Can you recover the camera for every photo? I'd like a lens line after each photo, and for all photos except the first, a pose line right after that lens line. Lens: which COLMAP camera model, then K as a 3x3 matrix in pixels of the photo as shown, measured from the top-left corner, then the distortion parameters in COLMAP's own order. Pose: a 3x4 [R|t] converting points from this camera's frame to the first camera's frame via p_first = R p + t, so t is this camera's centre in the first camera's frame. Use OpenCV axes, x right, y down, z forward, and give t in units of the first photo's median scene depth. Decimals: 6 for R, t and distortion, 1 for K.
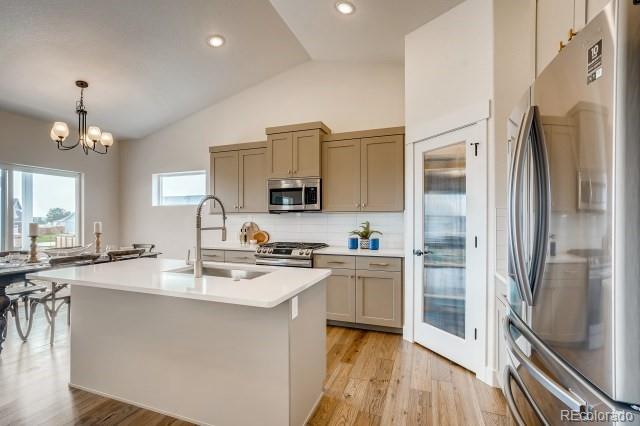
lens RADIAL K [[299.9, 0, 320.0], [0, 299.9, 213.0], [0, 0, 1]] dist [-0.012588, -0.000074]
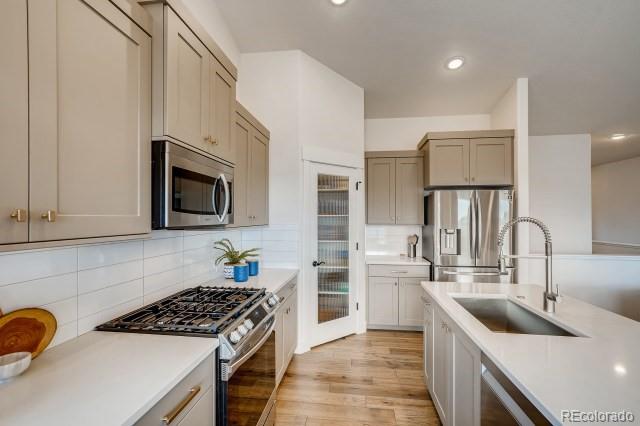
lens RADIAL K [[294.9, 0, 320.0], [0, 294.9, 213.0], [0, 0, 1]] dist [0.002356, 0.001107]
pose [[-0.224203, 0.012173, 0.974466, -0.574914], [-0.025328, 0.999511, -0.018313, -0.026067], [-0.974213, -0.028787, -0.223785, 0.965073]]
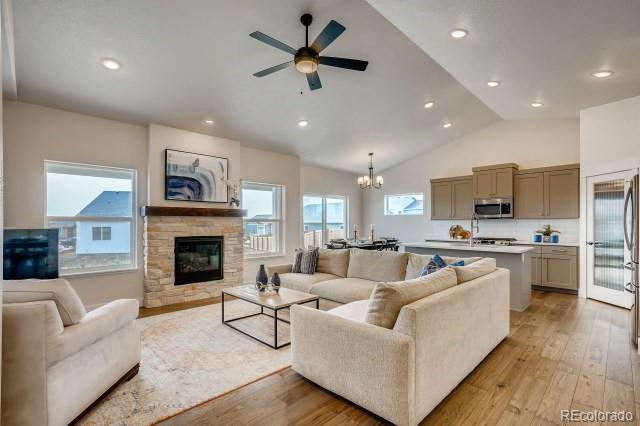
lens RADIAL K [[296.2, 0, 320.6], [0, 296.2, 219.9], [0, 0, 1]] dist [-0.002588, 0.000177]
pose [[0.905163, -0.002951, -0.425055, -0.261437], [0.007322, 0.999936, 0.008649, -0.018148], [0.425002, -0.010941, 0.905126, -0.892414]]
